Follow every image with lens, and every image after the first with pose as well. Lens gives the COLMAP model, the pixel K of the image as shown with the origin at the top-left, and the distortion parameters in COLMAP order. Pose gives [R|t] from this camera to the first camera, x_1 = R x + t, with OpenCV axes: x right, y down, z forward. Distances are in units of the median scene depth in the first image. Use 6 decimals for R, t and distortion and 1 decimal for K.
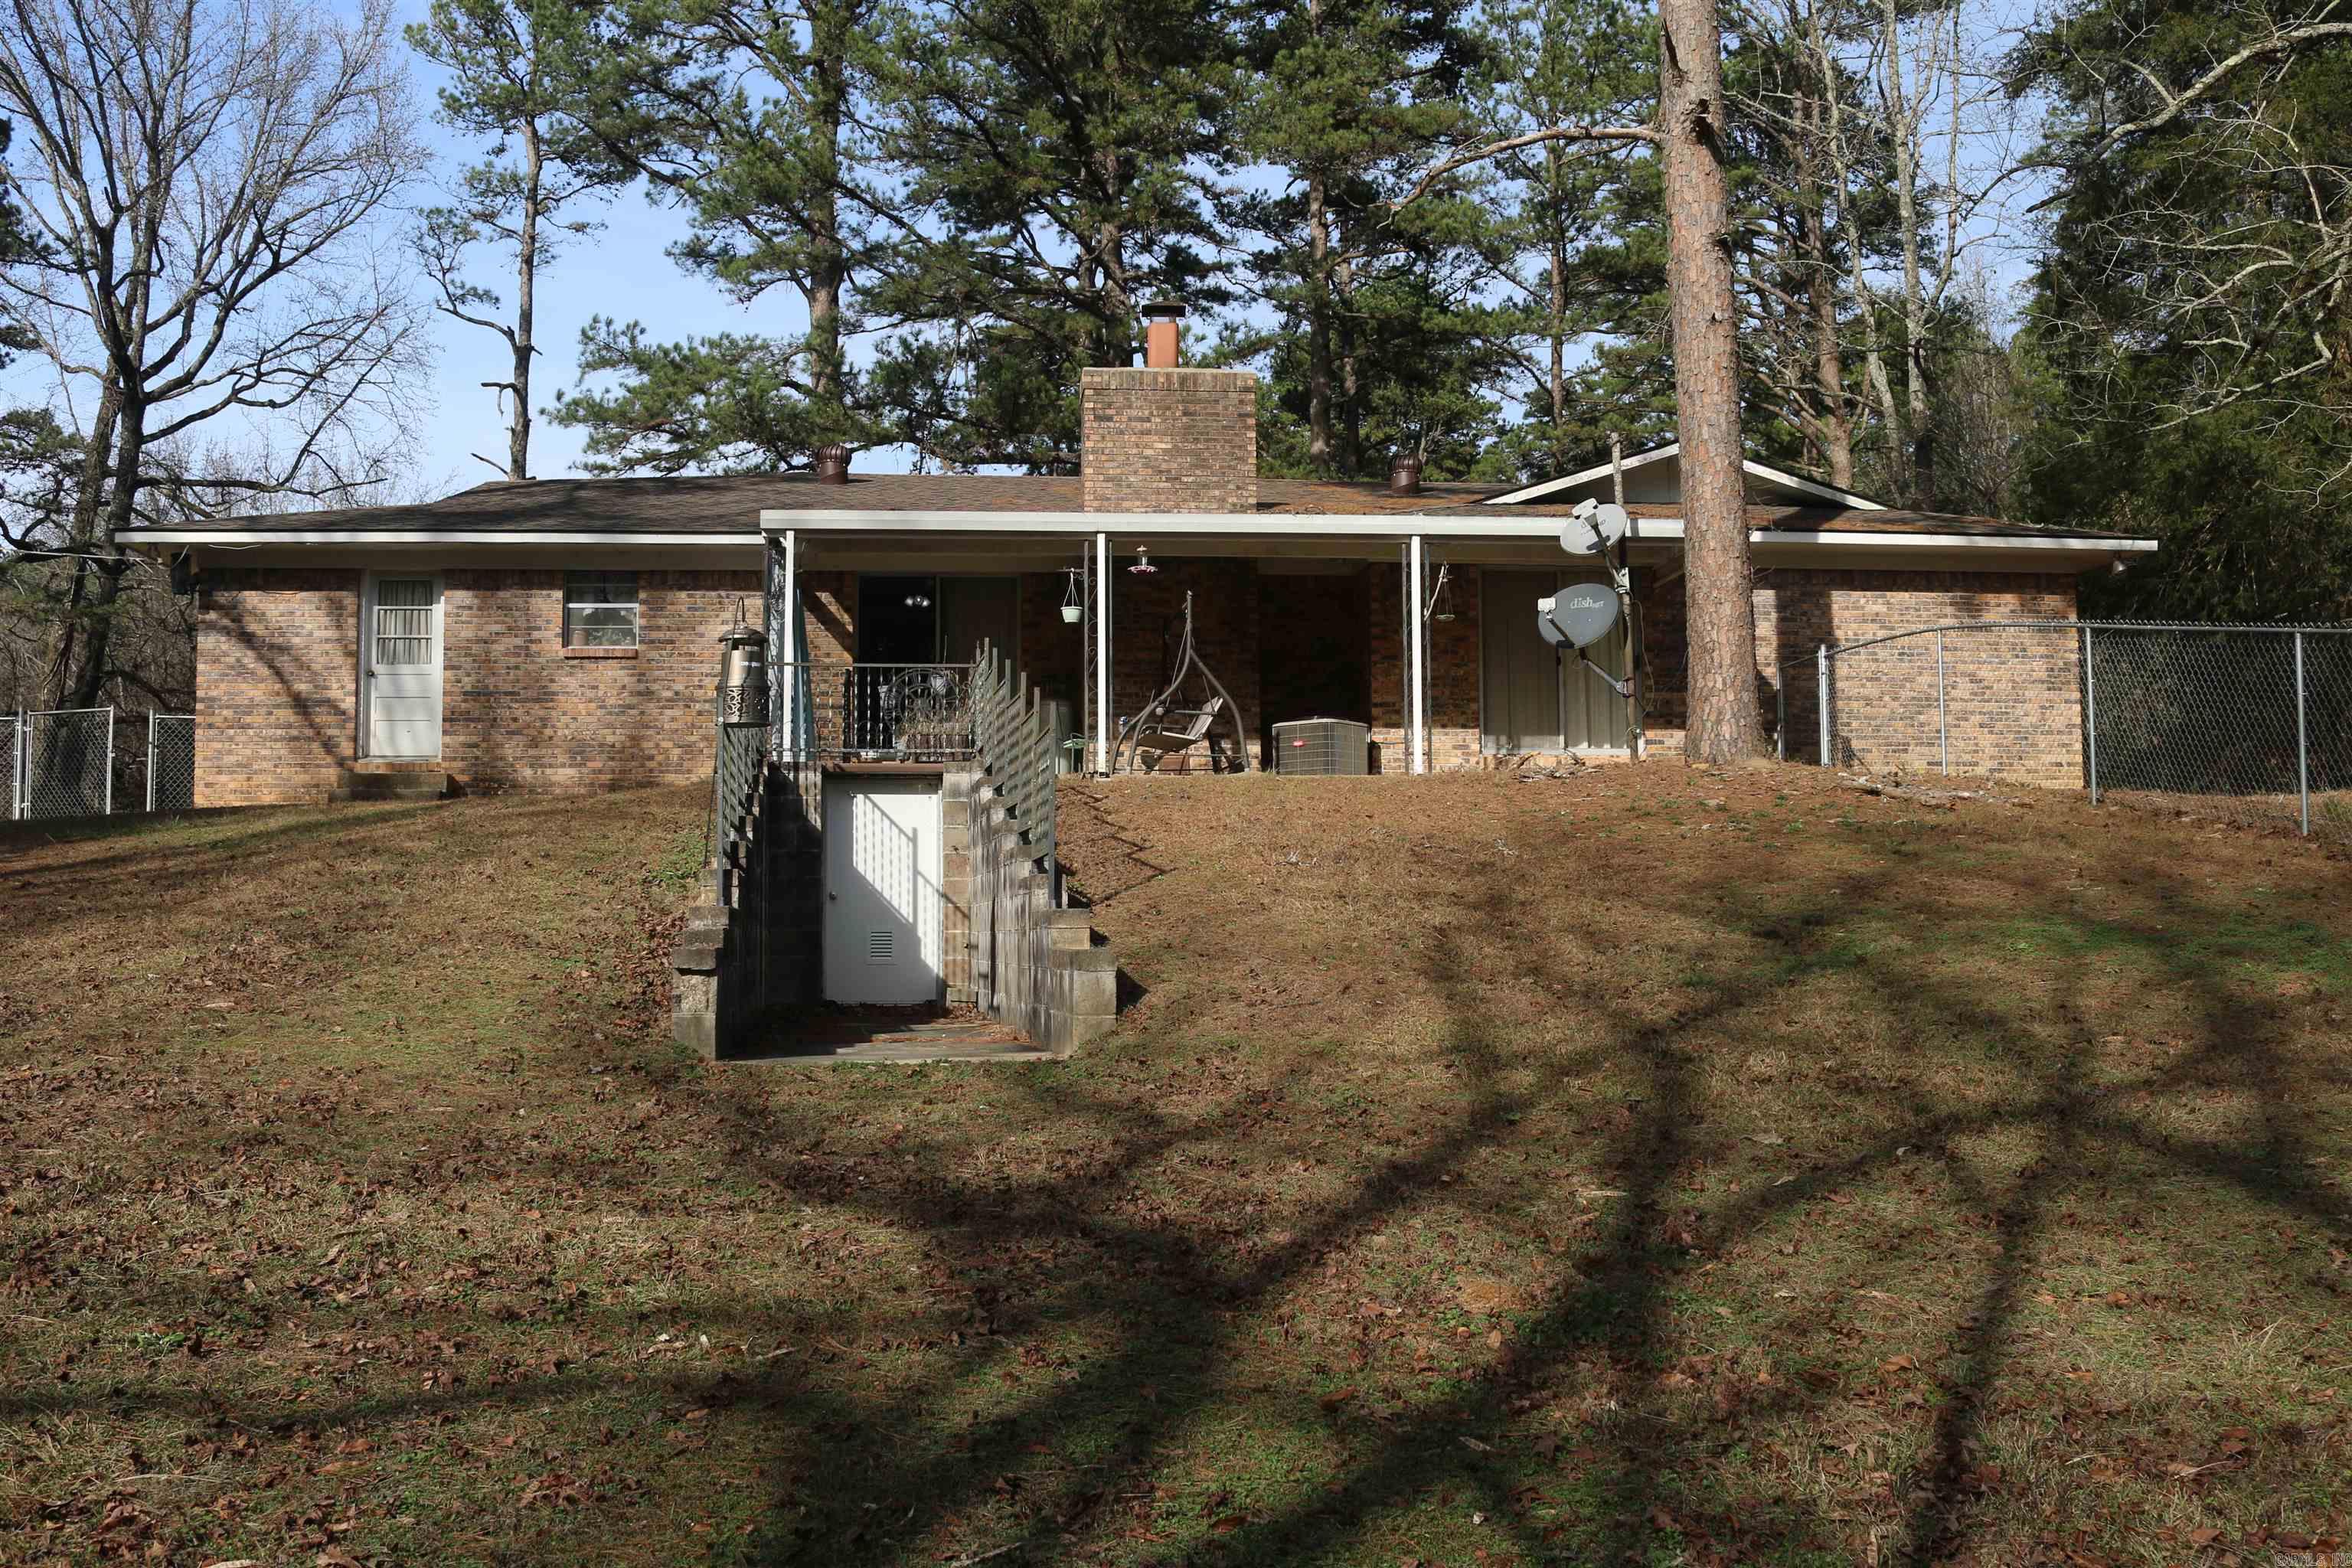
lens RADIAL K [[2255.0, 0, 1175.9], [0, 2255.0, 784.9], [0, 0, 1]] dist [-0.083356, 0.000000]
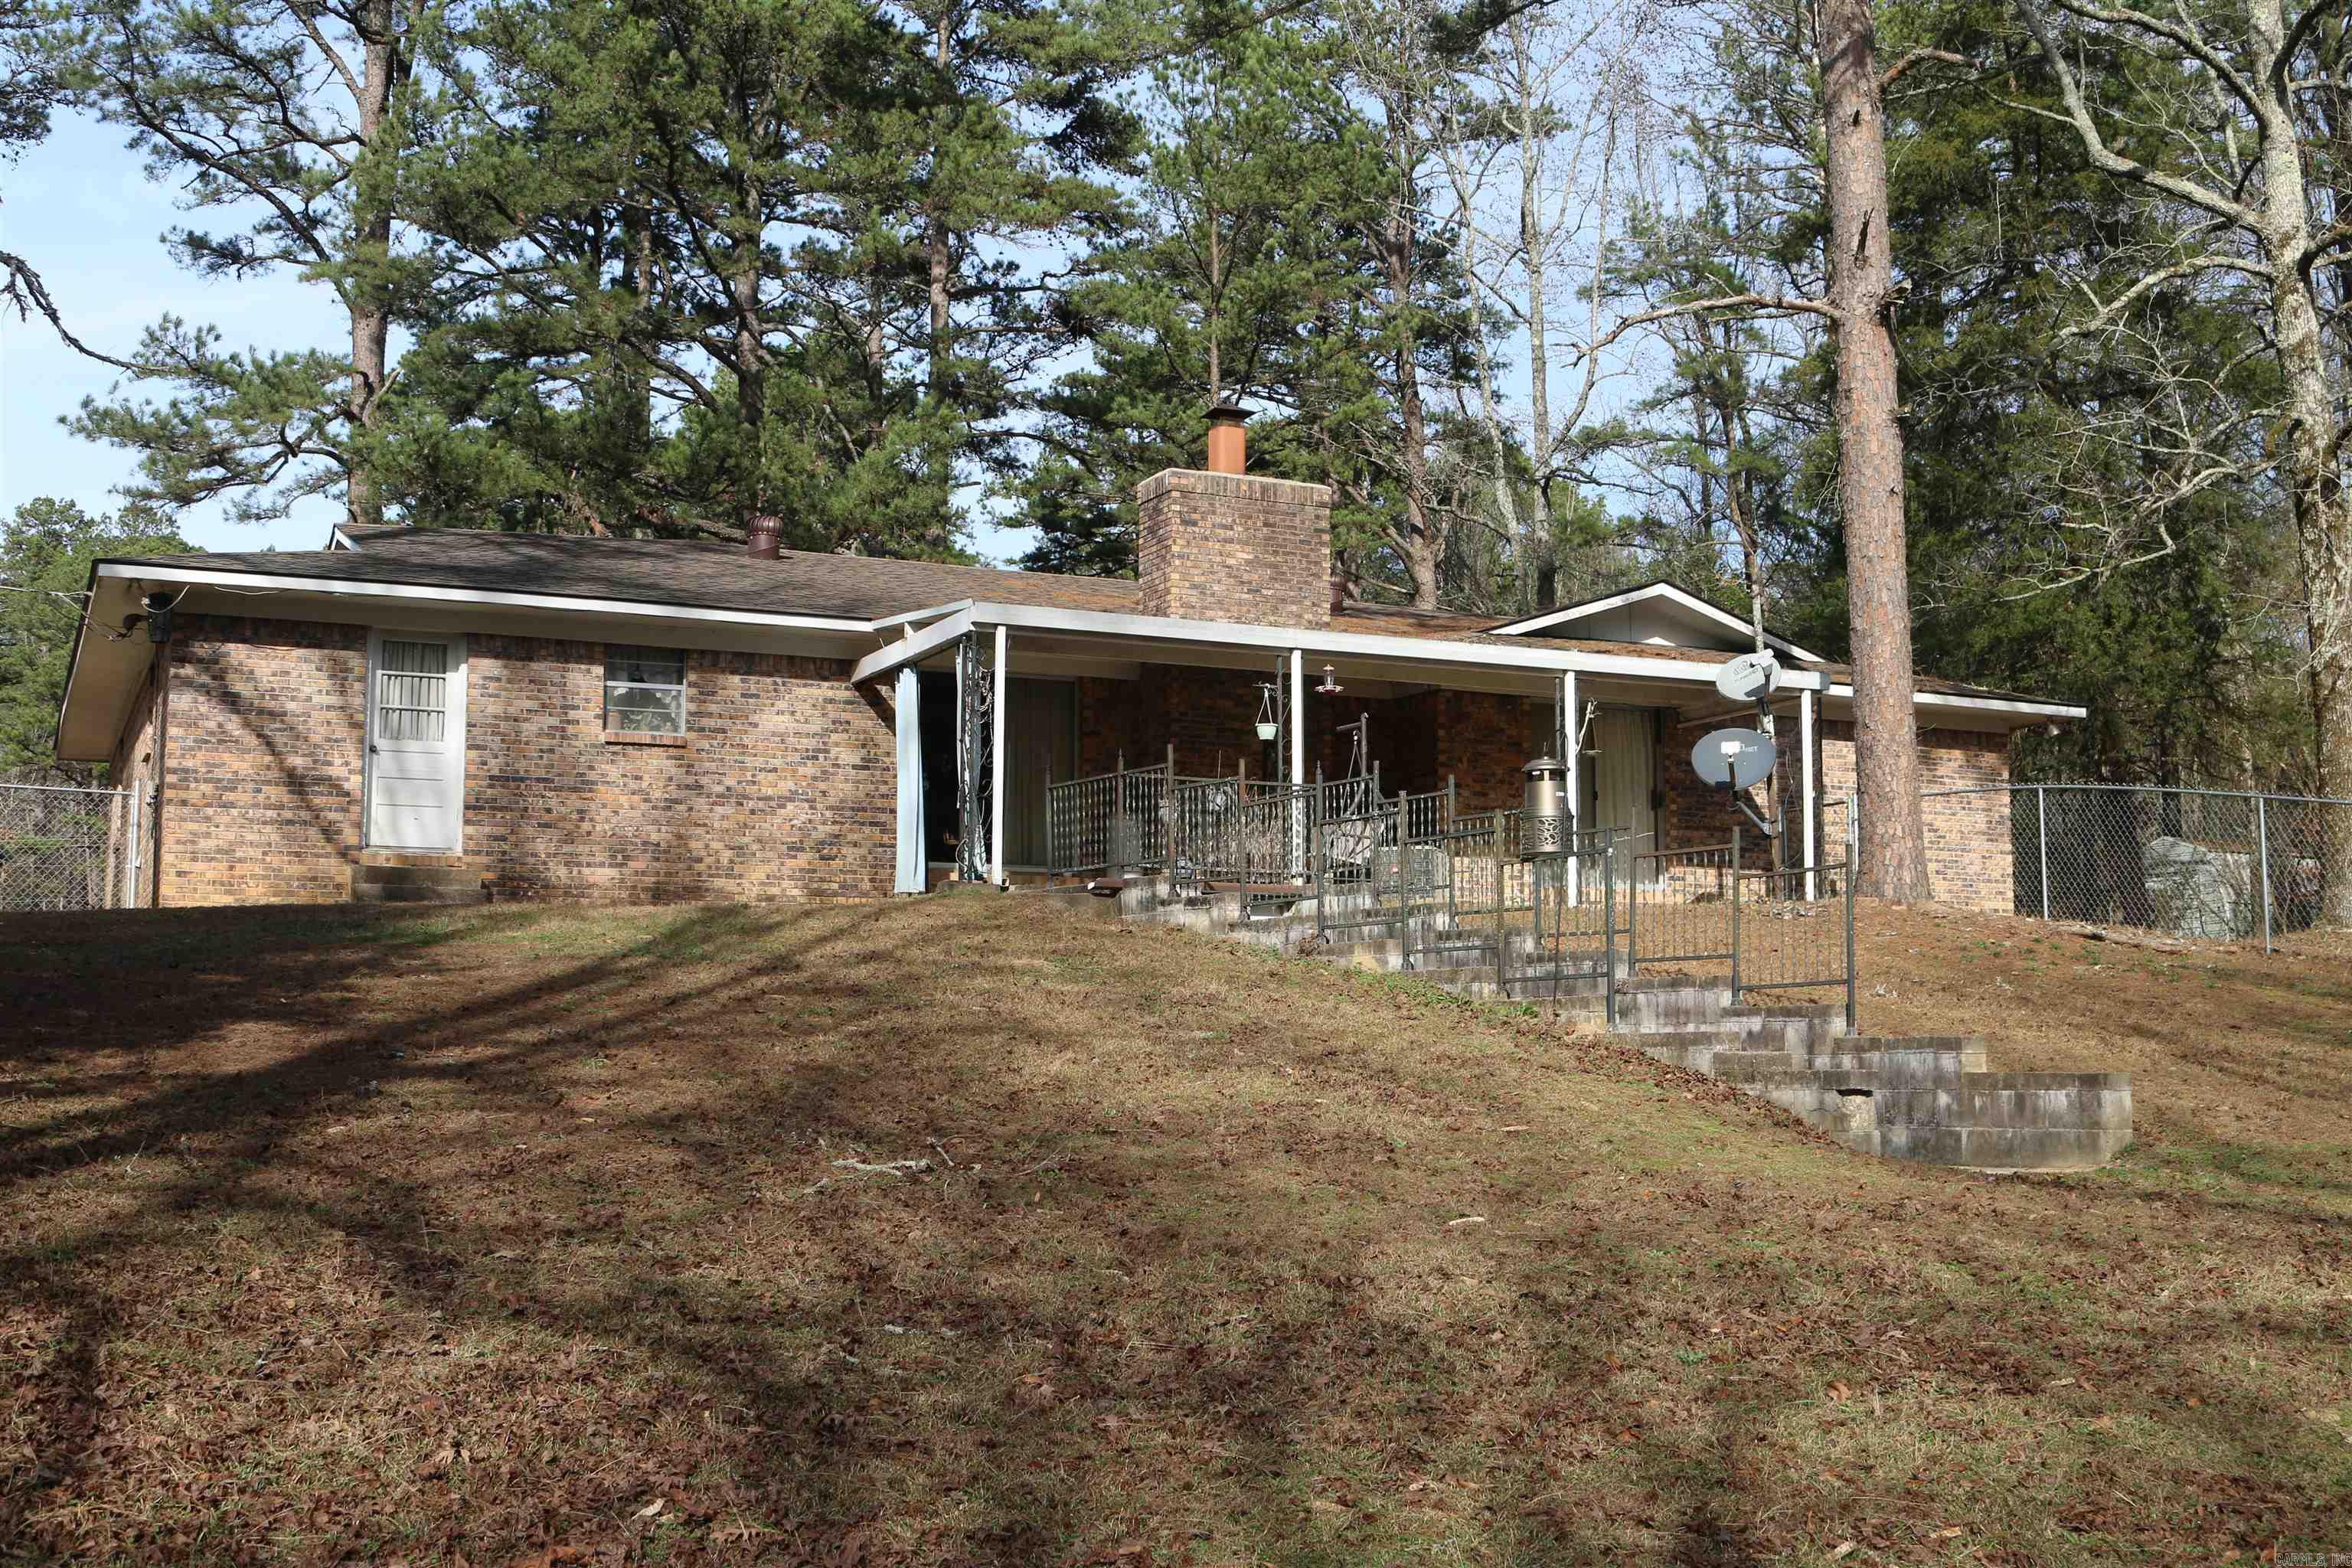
lens RADIAL K [[2557.5, 0, 1174.9], [0, 2557.5, 798.9], [0, 0, 1]] dist [-0.080290, 0.000000]
pose [[0.939454, 0.043024, 0.339964, -0.402849], [-0.029971, 0.998601, -0.043558, 0.002200], [-0.341363, 0.030731, 0.939429, -0.017098]]
